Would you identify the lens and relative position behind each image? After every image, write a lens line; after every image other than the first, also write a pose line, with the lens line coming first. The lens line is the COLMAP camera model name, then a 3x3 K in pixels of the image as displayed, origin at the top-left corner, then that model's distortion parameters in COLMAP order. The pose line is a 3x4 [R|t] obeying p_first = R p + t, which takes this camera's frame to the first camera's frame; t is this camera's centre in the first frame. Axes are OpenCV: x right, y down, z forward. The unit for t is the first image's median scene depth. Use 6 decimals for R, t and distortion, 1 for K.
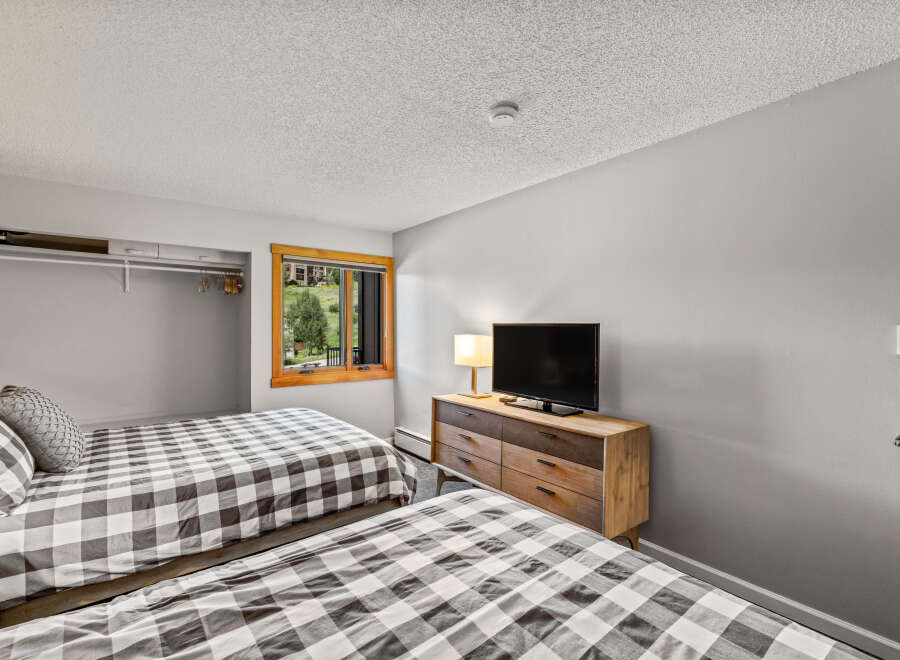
lens RADIAL K [[419.8, 0, 450.0], [0, 419.8, 330.0], [0, 0, 1]] dist [-0.001057, 0.000127]
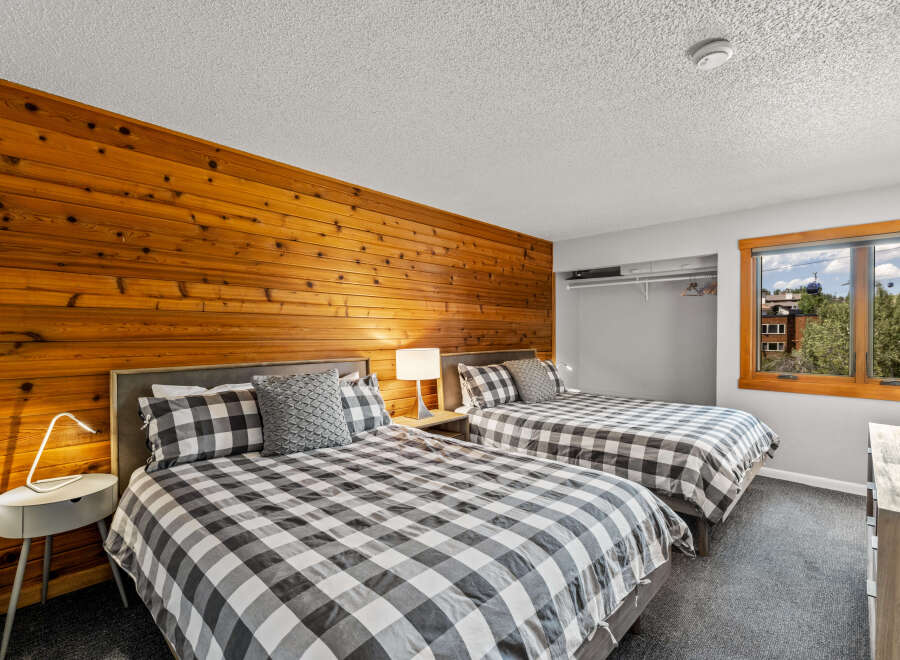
lens RADIAL K [[419.8, 0, 450.0], [0, 419.8, 330.0], [0, 0, 1]] dist [-0.001057, 0.000127]
pose [[0.150290, -0.008749, -0.988603, 0.866429], [-0.007445, 0.999922, -0.009981, 0.034923], [0.988614, 0.008860, 0.150213, 0.386523]]
